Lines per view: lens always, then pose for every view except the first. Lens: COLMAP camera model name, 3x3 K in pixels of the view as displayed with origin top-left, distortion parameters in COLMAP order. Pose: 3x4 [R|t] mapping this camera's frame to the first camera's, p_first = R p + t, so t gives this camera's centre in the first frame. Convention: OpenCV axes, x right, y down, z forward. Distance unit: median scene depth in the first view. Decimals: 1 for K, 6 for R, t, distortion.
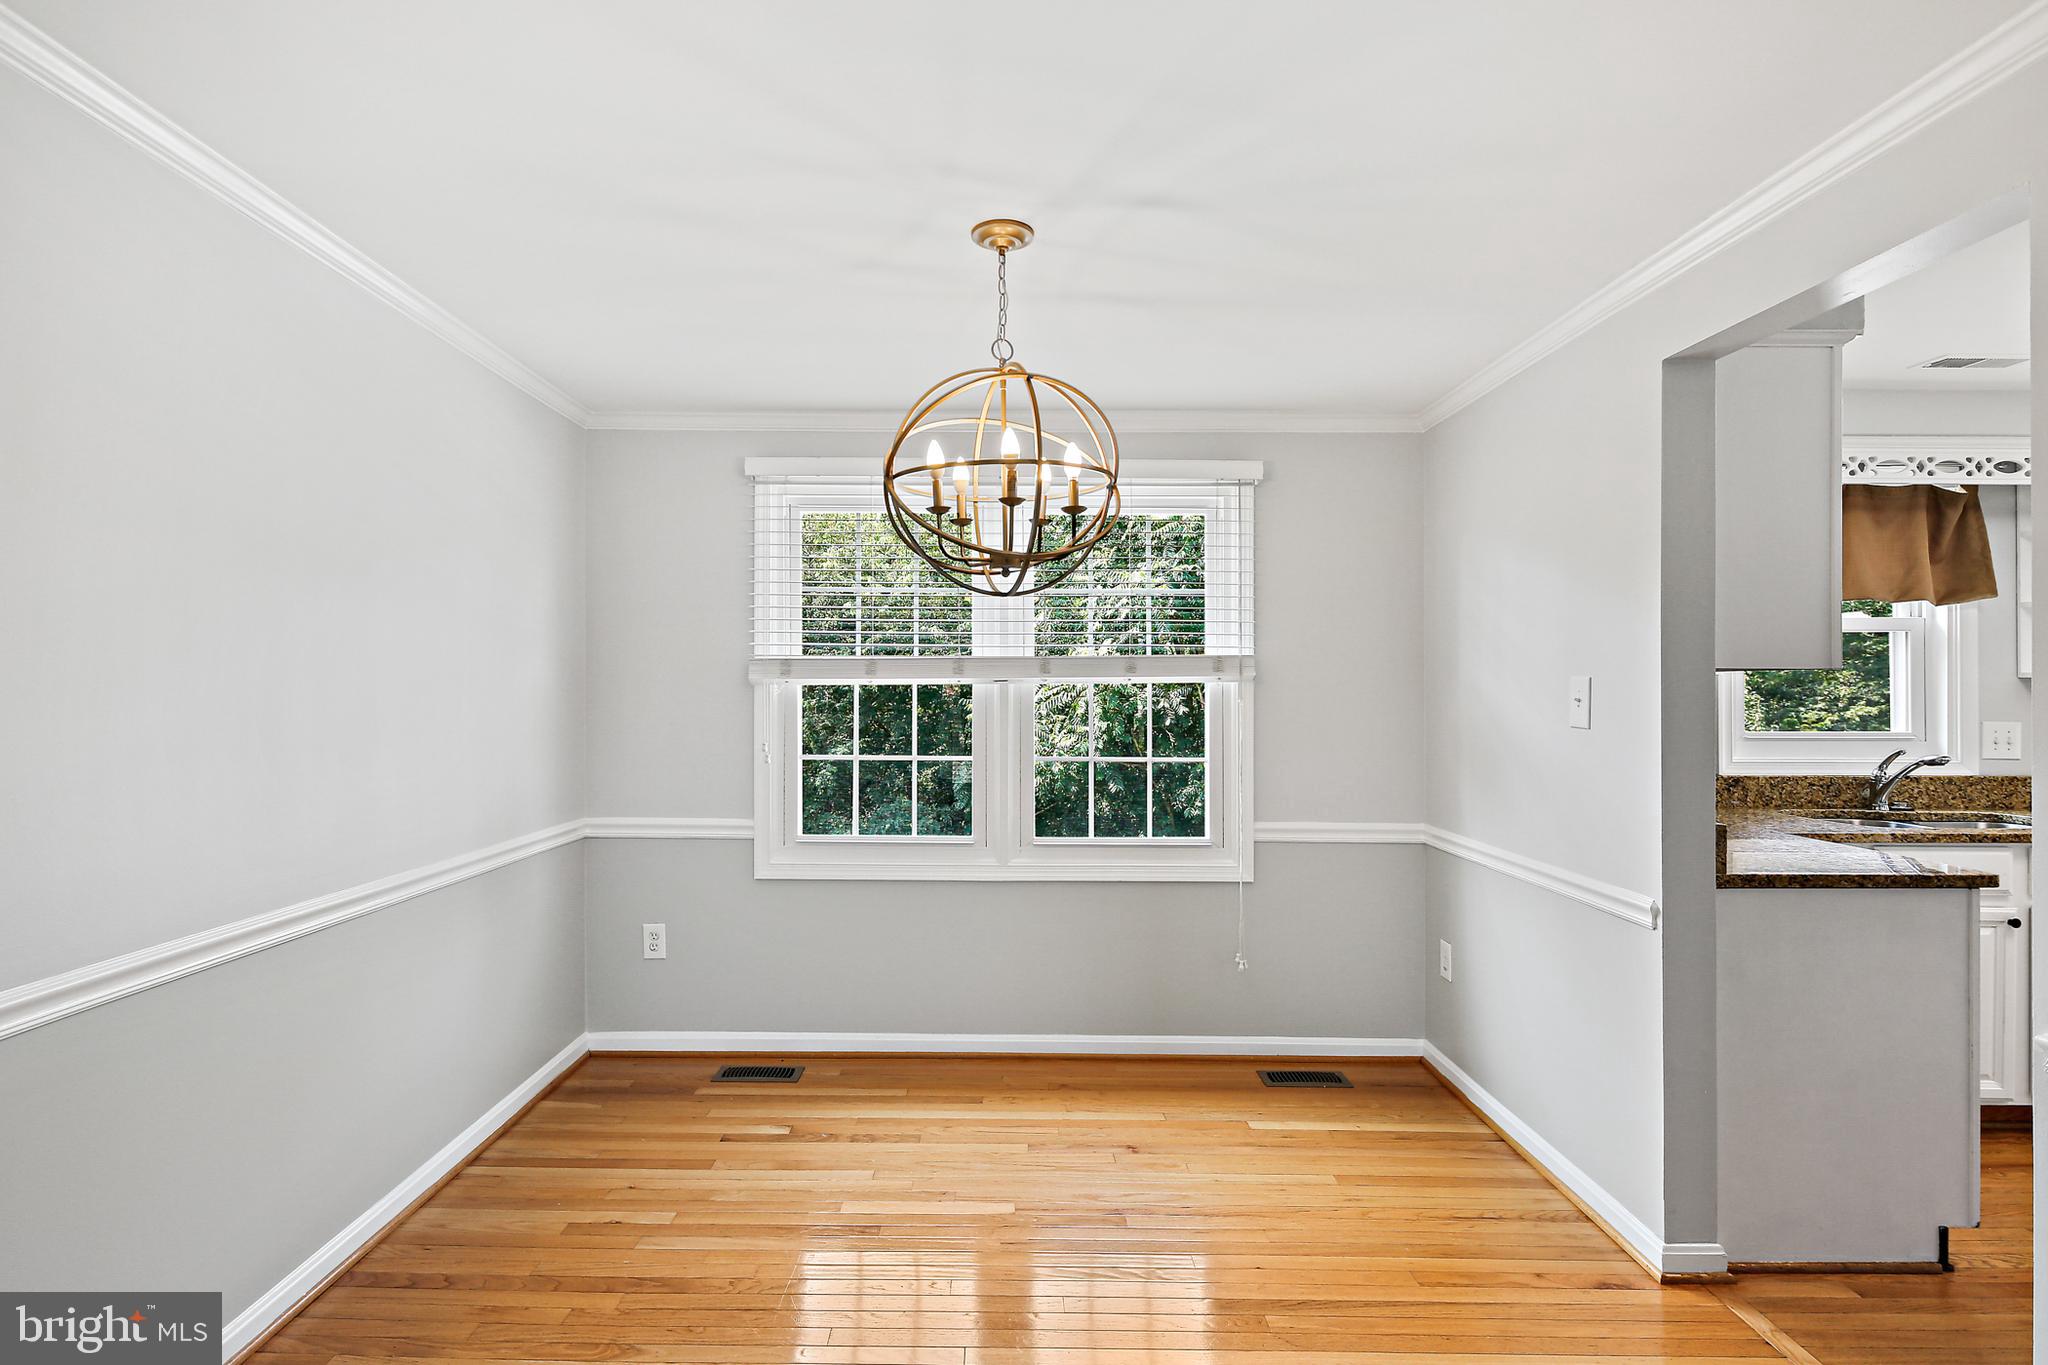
lens RADIAL K [[992.5, 0, 990.0], [0, 992.5, 710.0], [0, 0, 1]] dist [0.012865, 0.001053]
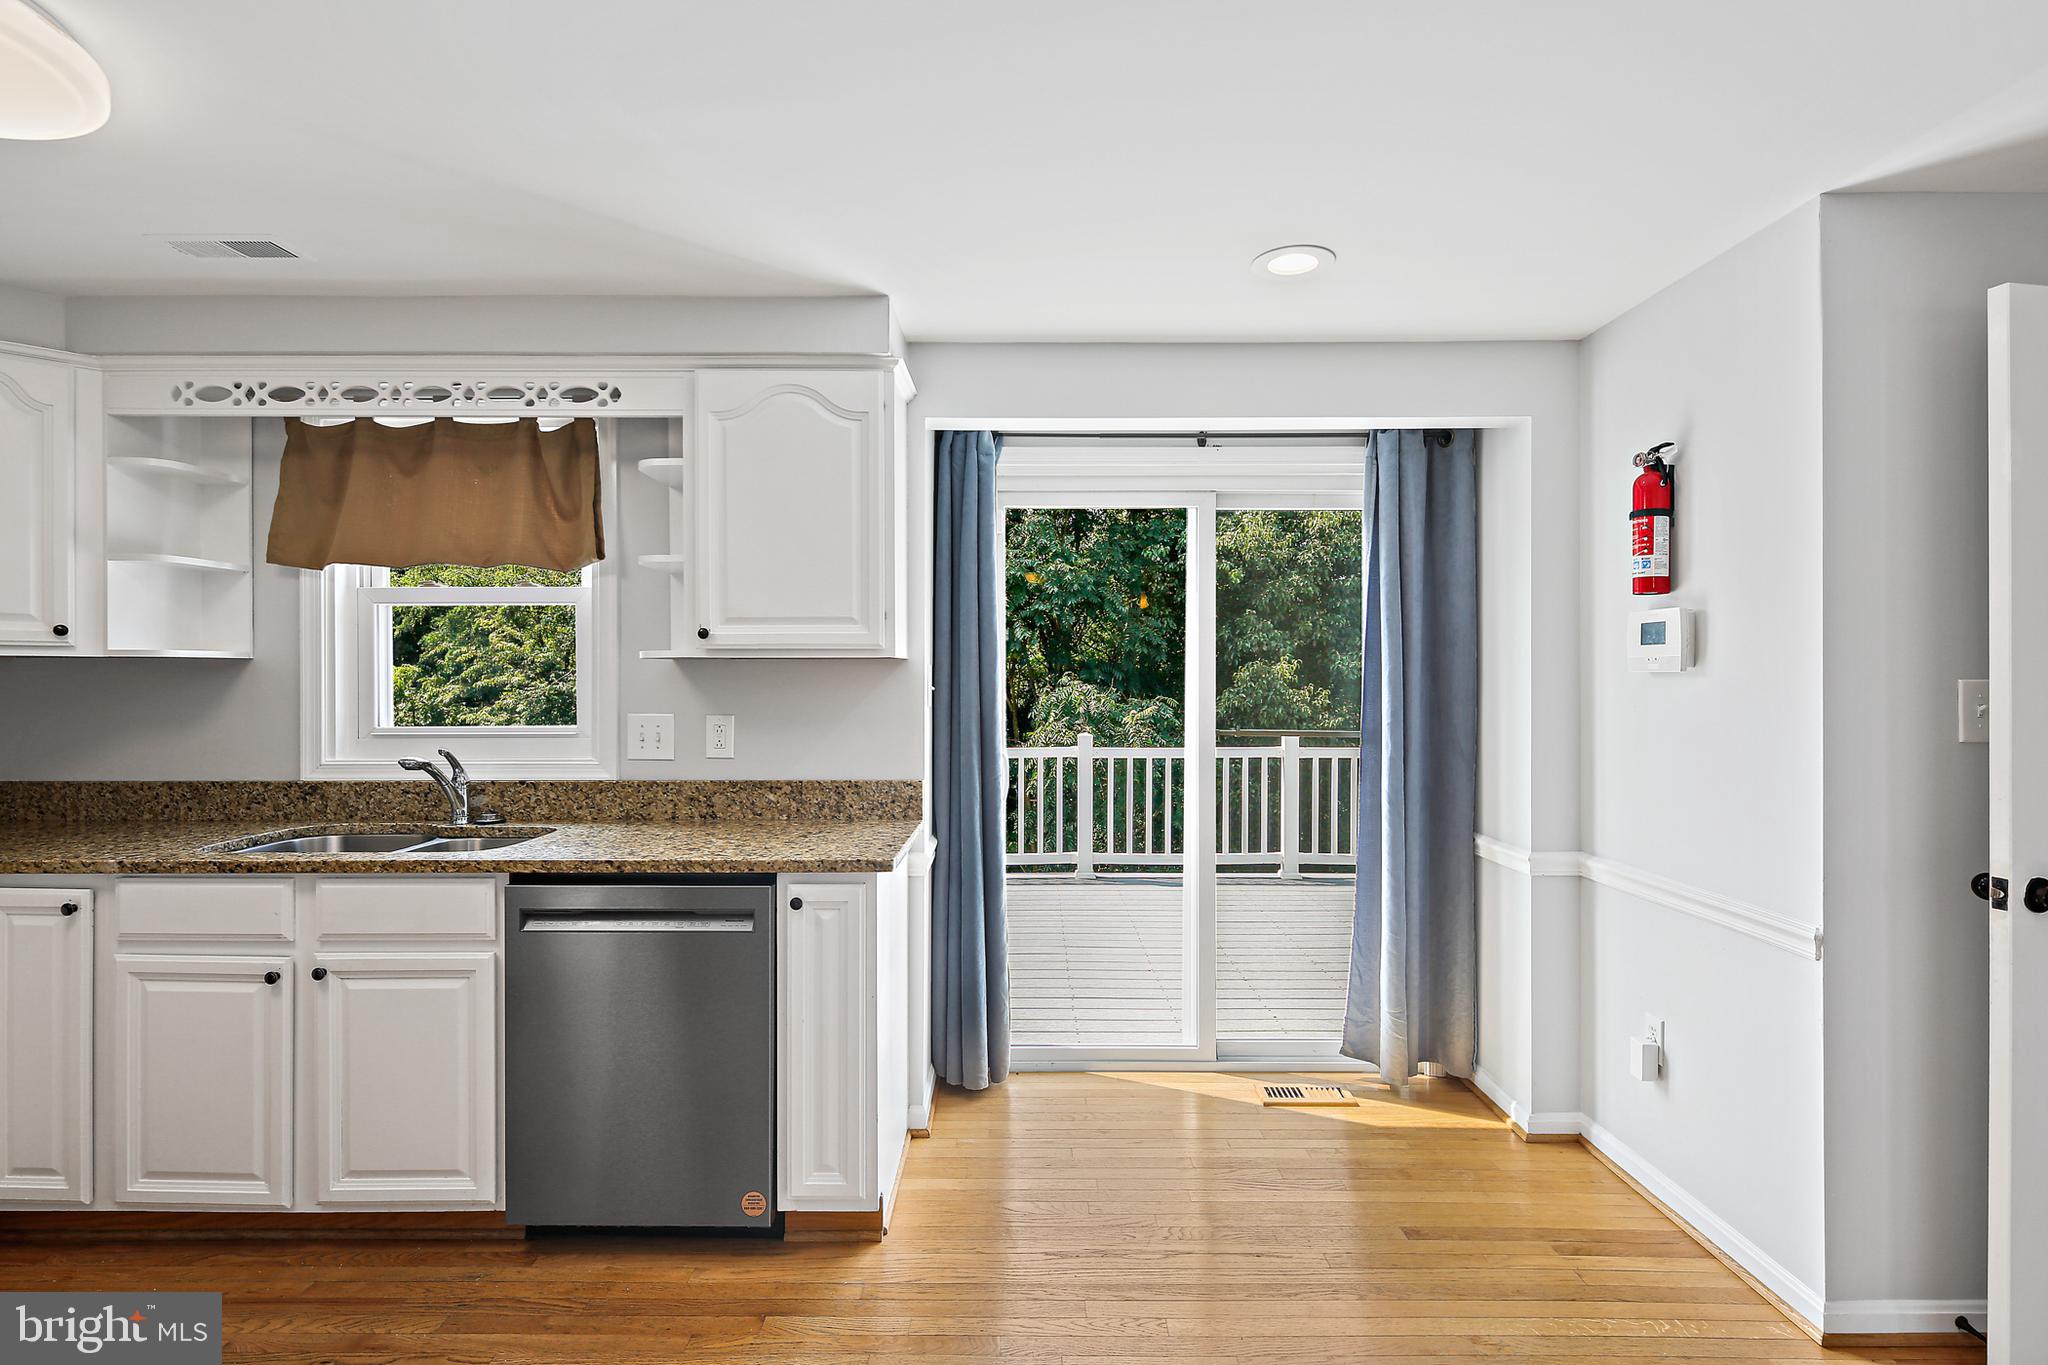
lens RADIAL K [[1017.1, 0, 1027.6], [0, 1017.1, 676.3], [0, 0, 1]] dist [0.004024, -0.002901]
pose [[0.999929, 0.000051, 0.011914, 1.314869], [0.000126, 0.999889, -0.014900, -0.006982], [-0.011914, 0.014900, 0.999818, 0.166692]]
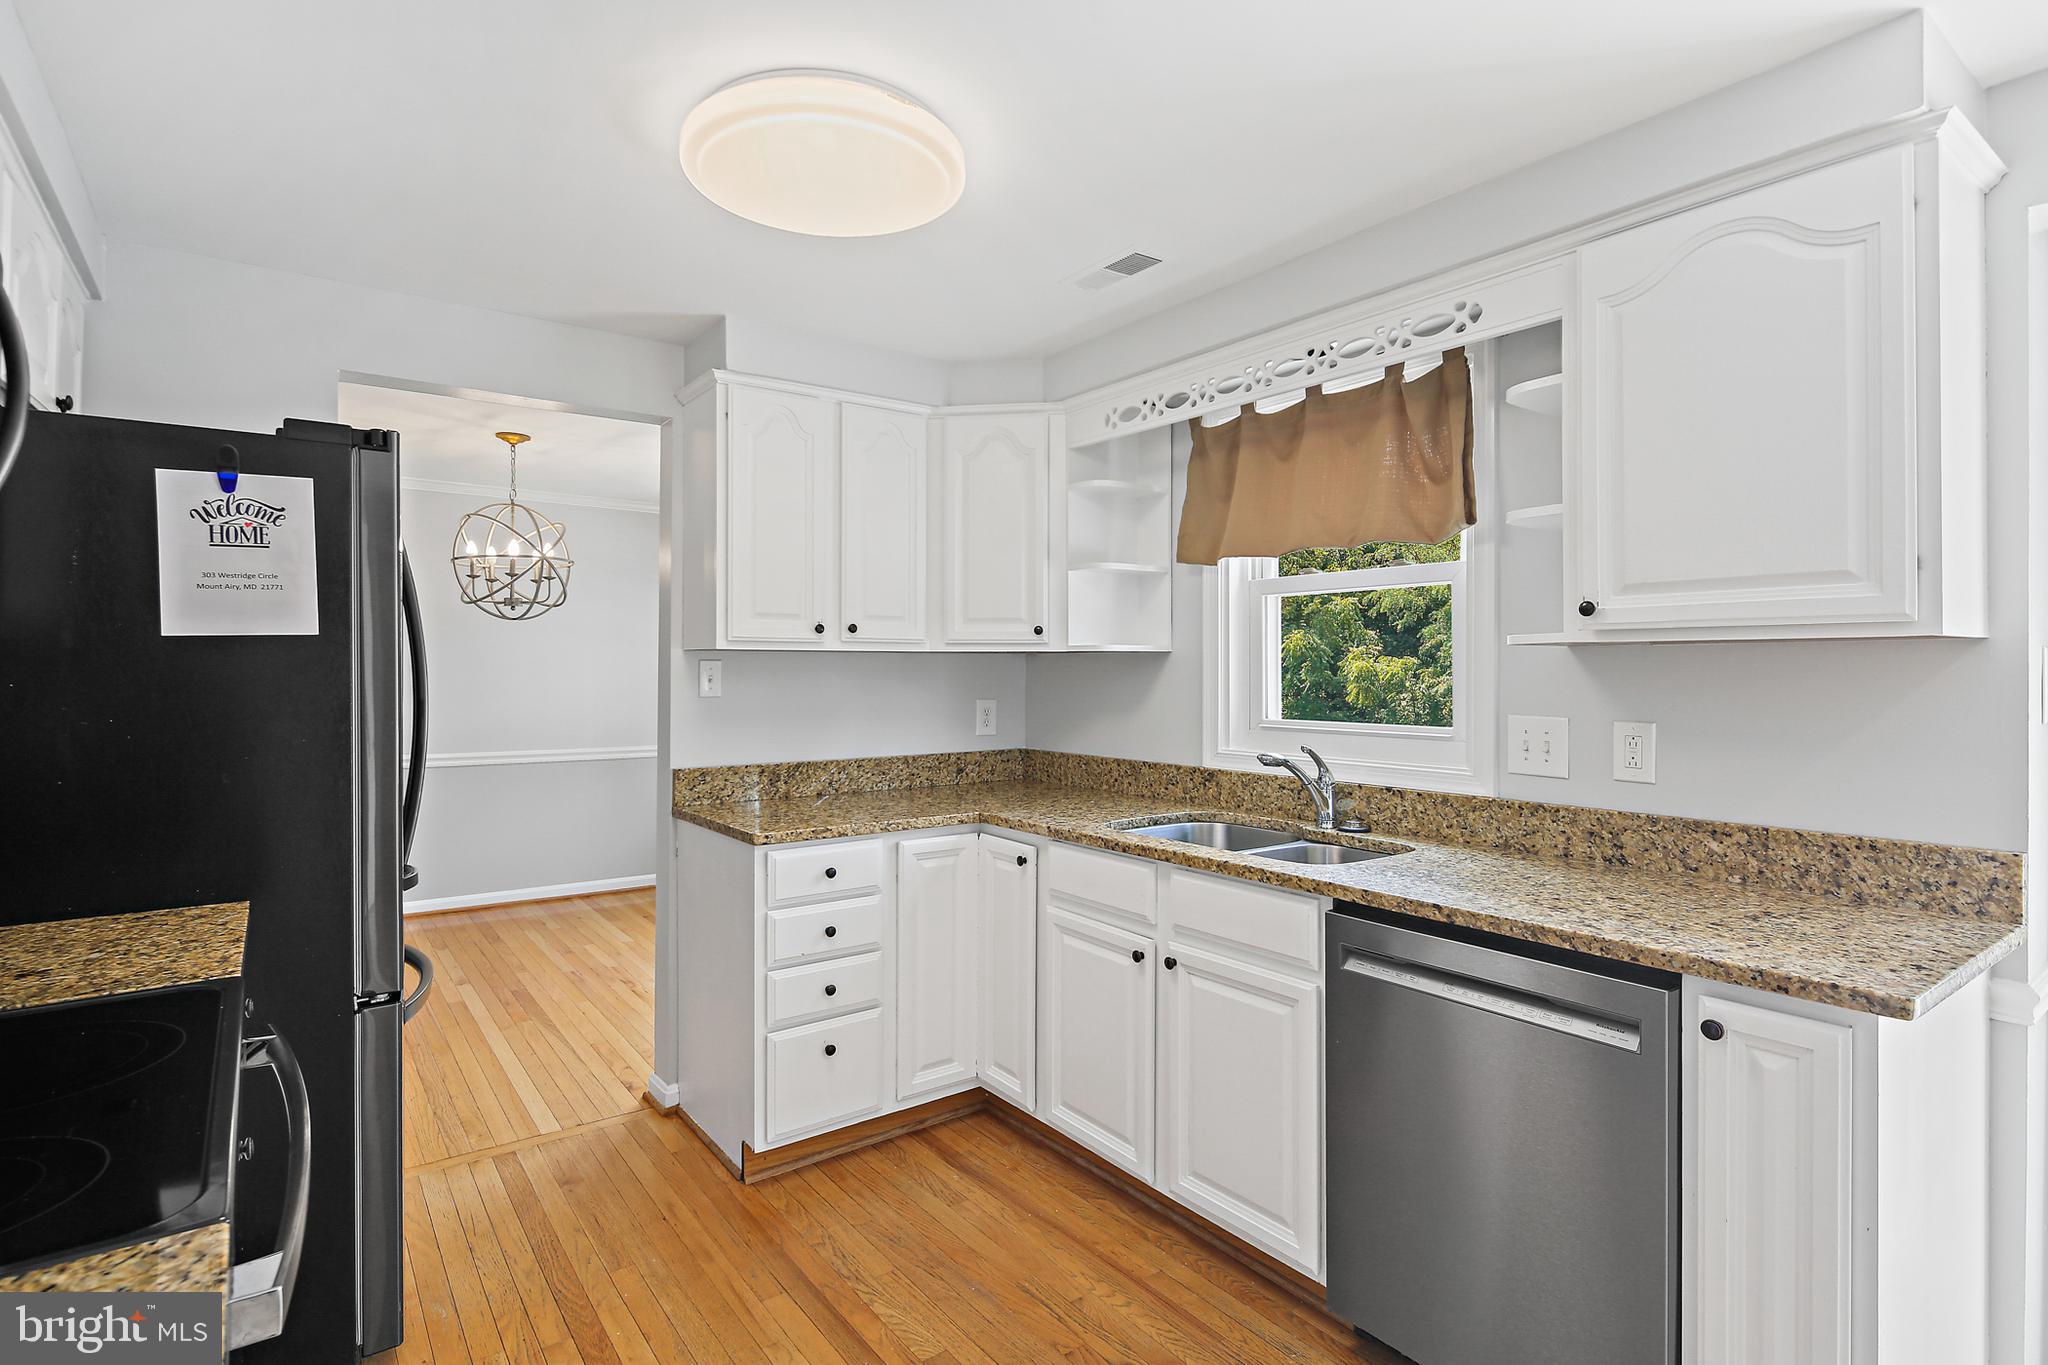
lens RADIAL K [[1017.1, 0, 1018.4], [0, 1017.1, 663.7], [0, 0, 1]] dist [0.004024, -0.002901]
pose [[0.601371, -0.002294, -0.798966, 1.335113], [-0.012835, 0.999839, -0.012531, -0.009869], [0.798867, 0.017791, 0.601245, 0.351690]]
